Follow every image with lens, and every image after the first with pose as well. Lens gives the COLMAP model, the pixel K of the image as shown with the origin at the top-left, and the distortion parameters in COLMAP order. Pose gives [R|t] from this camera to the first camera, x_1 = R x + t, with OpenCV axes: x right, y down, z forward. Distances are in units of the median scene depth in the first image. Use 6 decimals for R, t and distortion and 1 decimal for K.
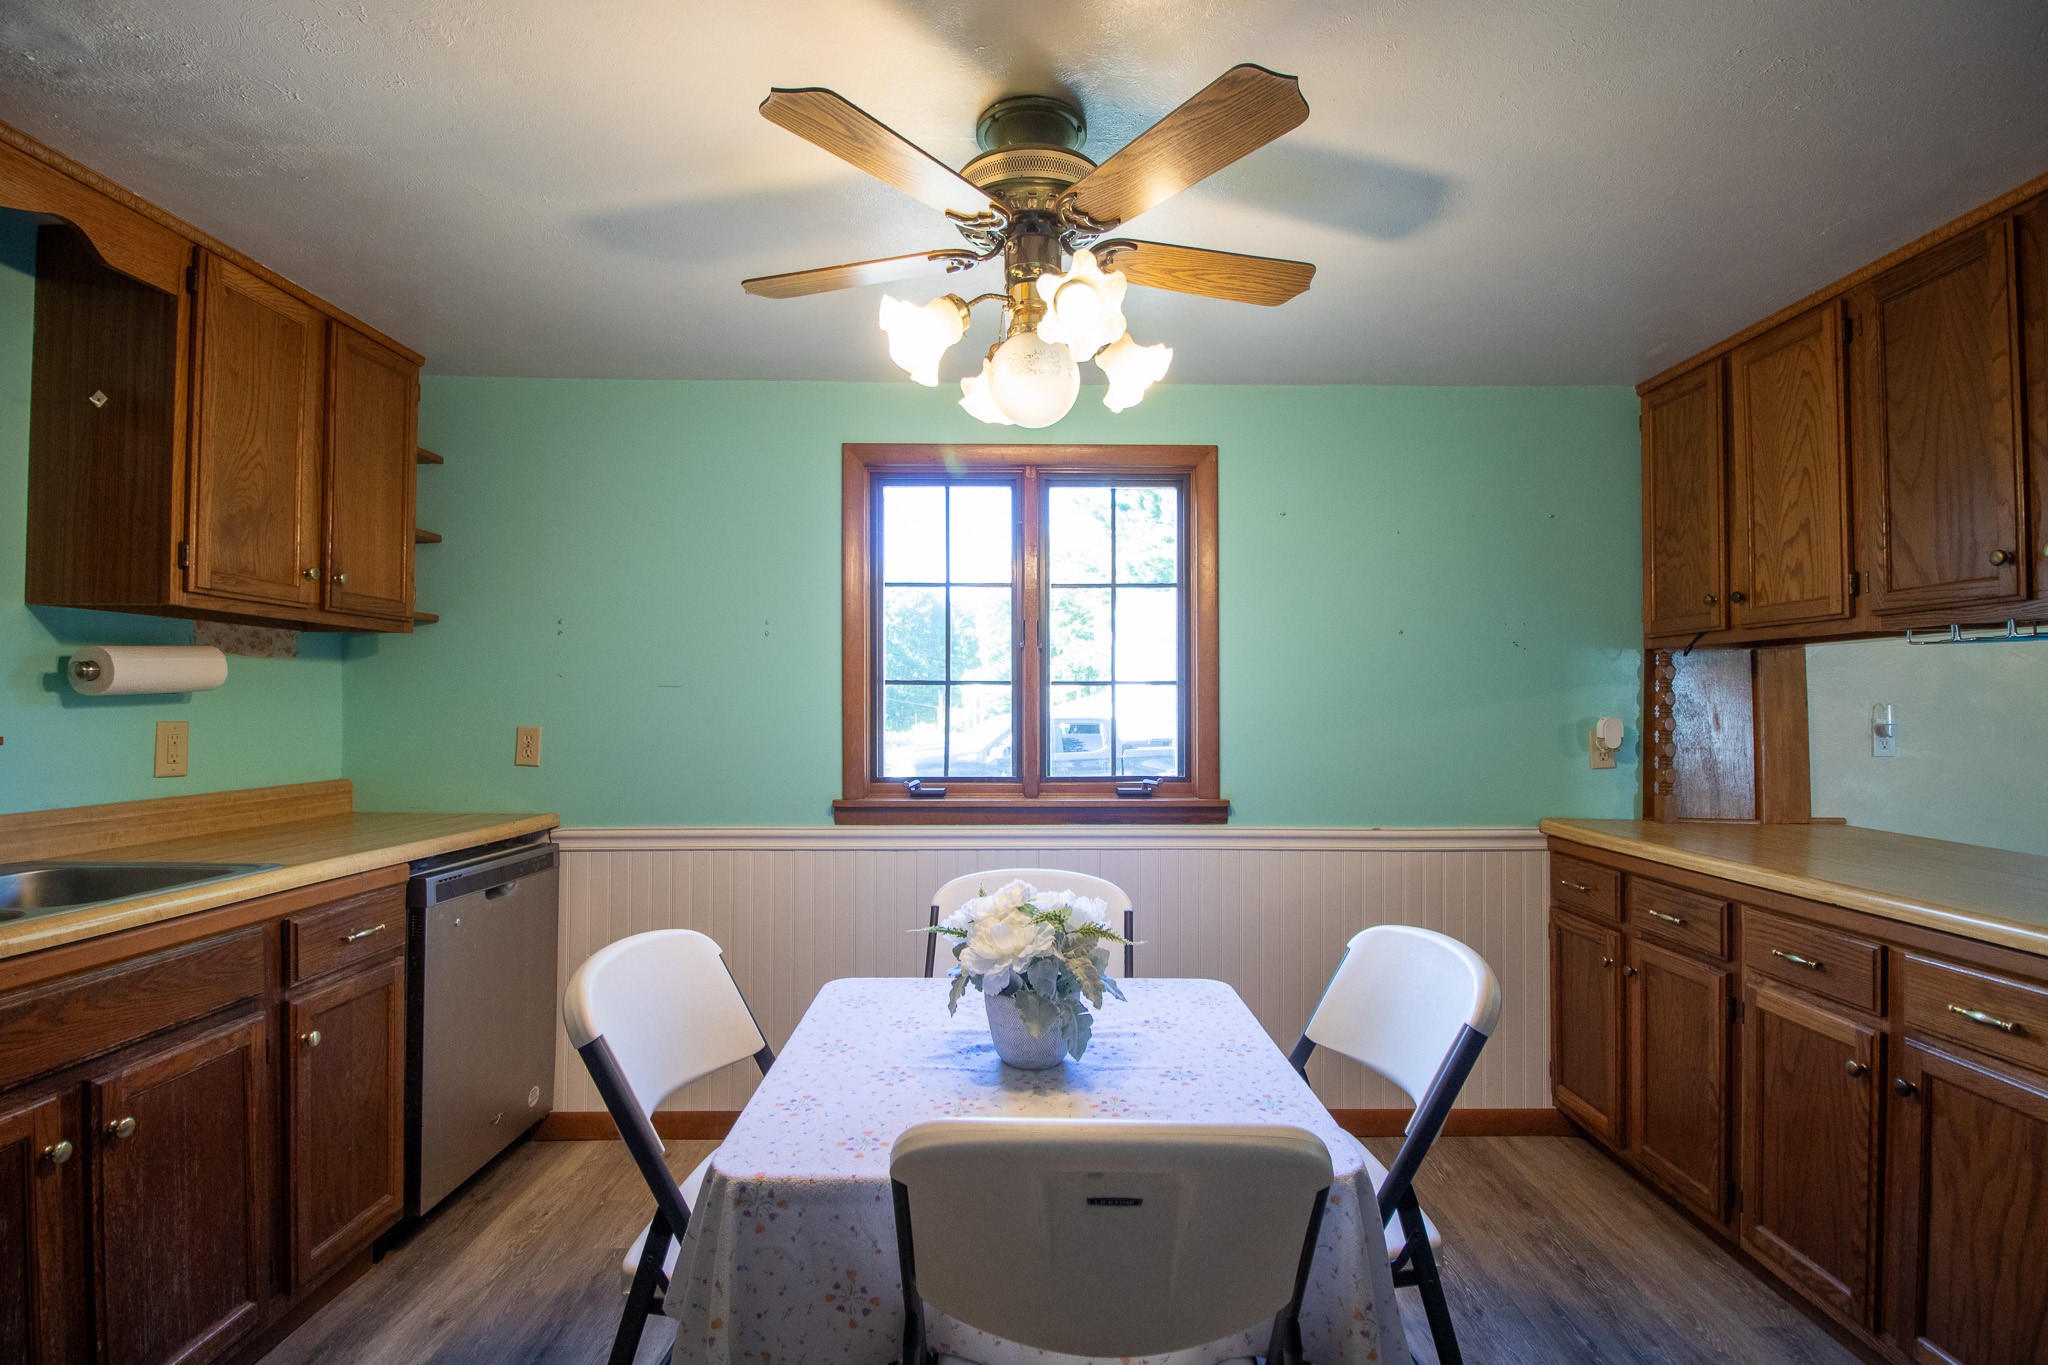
lens RADIAL K [[970.7, 0, 1028.8], [0, 970.7, 684.5], [0, 0, 1]] dist [-0.020921, -0.003190]
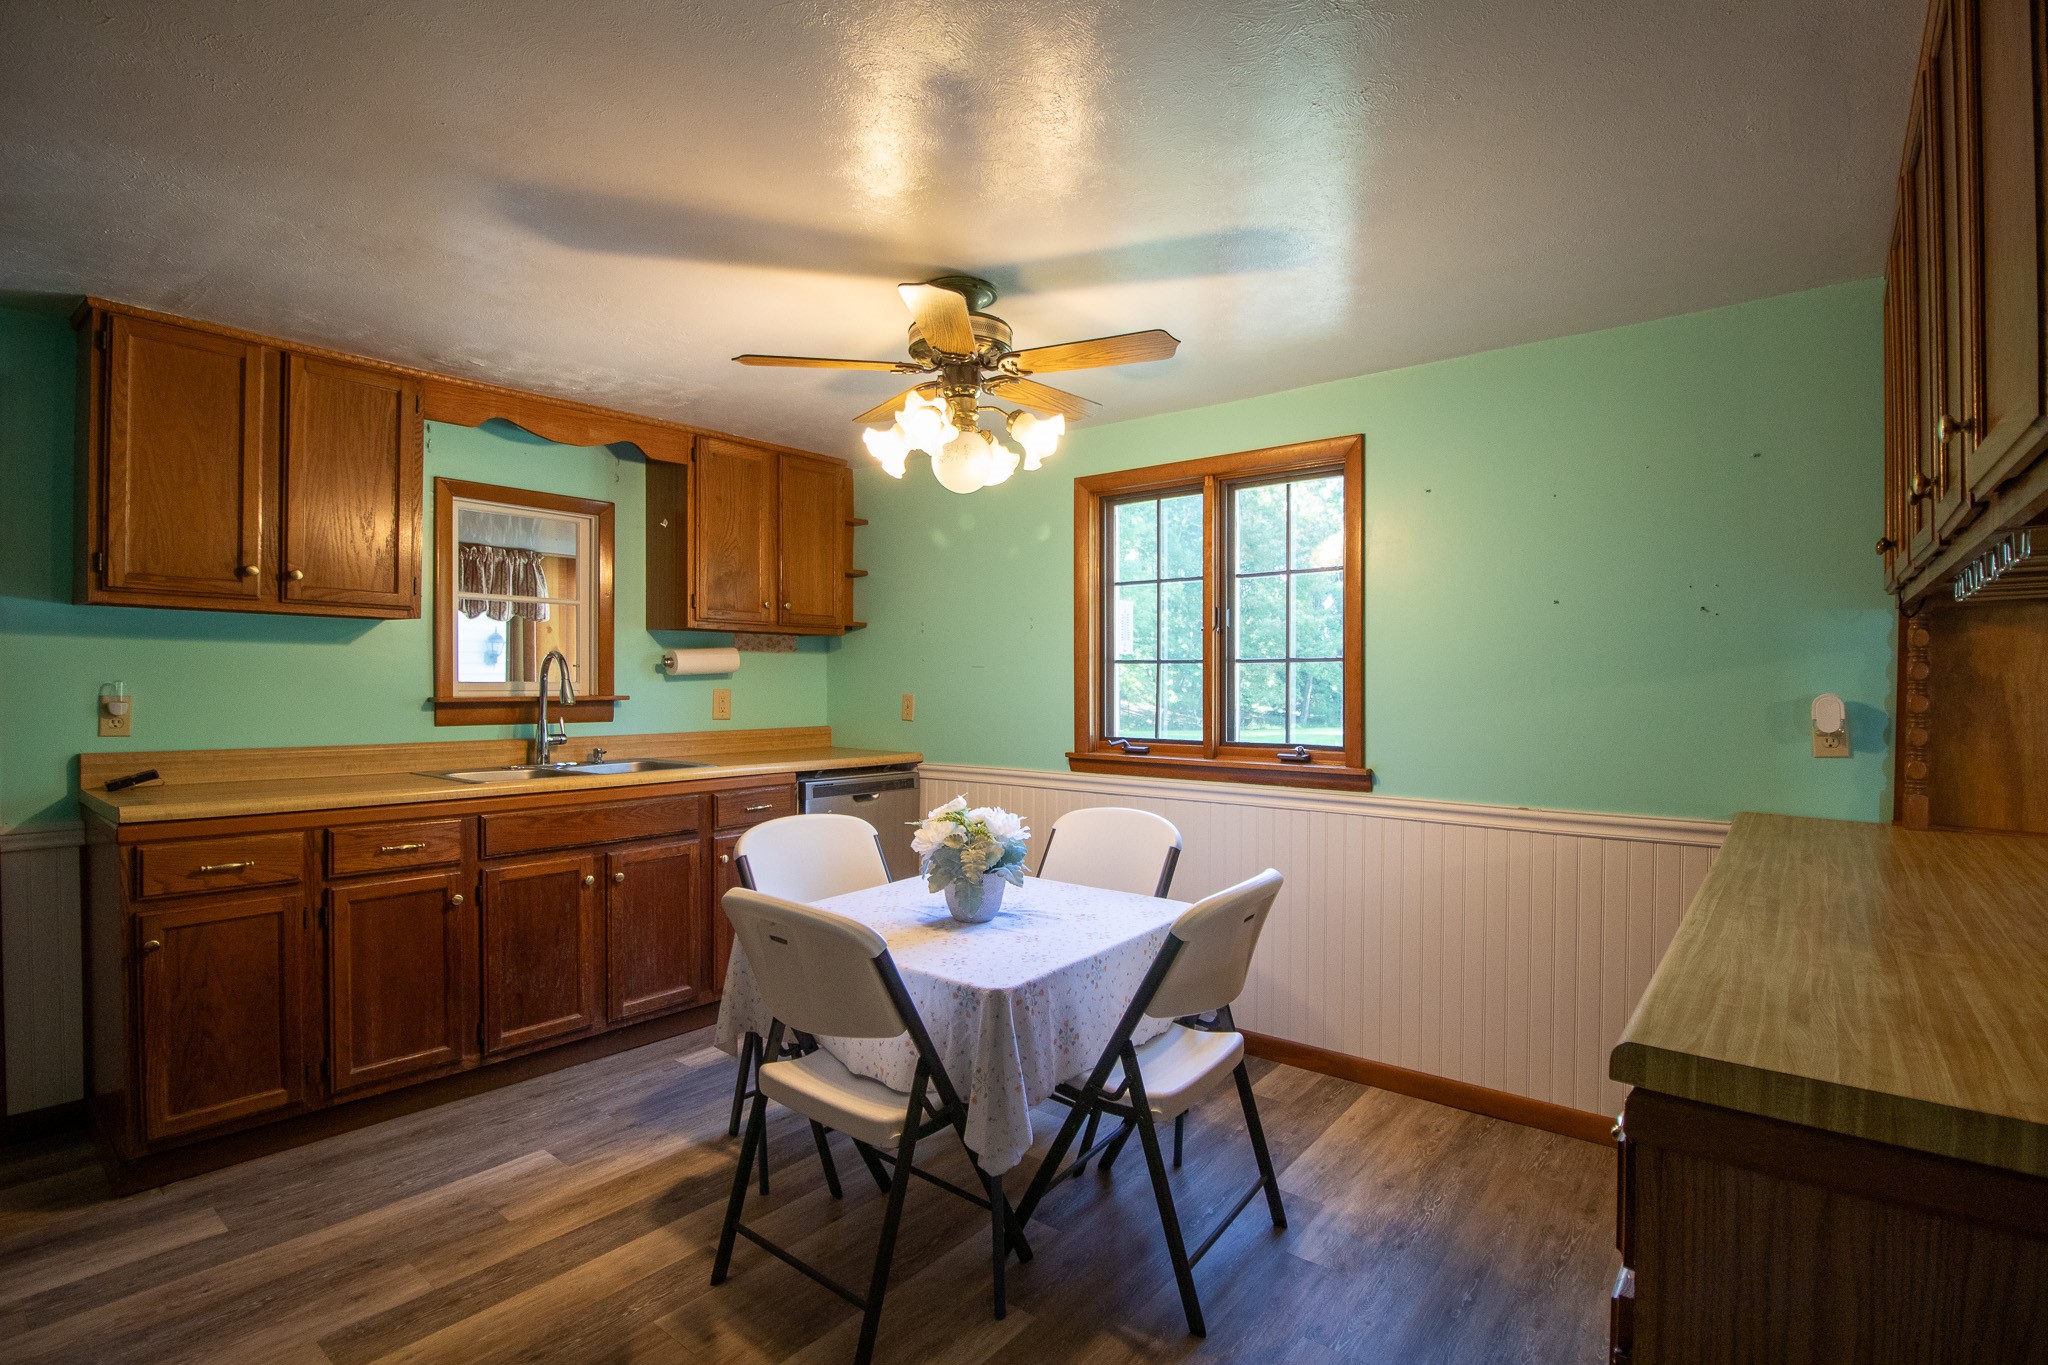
lens RADIAL K [[970.7, 0, 1030.9], [0, 970.7, 681.4], [0, 0, 1]] dist [-0.020921, -0.003190]
pose [[0.773855, -0.000878, -0.633362, 0.726066], [0.012709, 0.999819, 0.014143, 0.004826], [0.633235, -0.018994, 0.773727, -0.059072]]
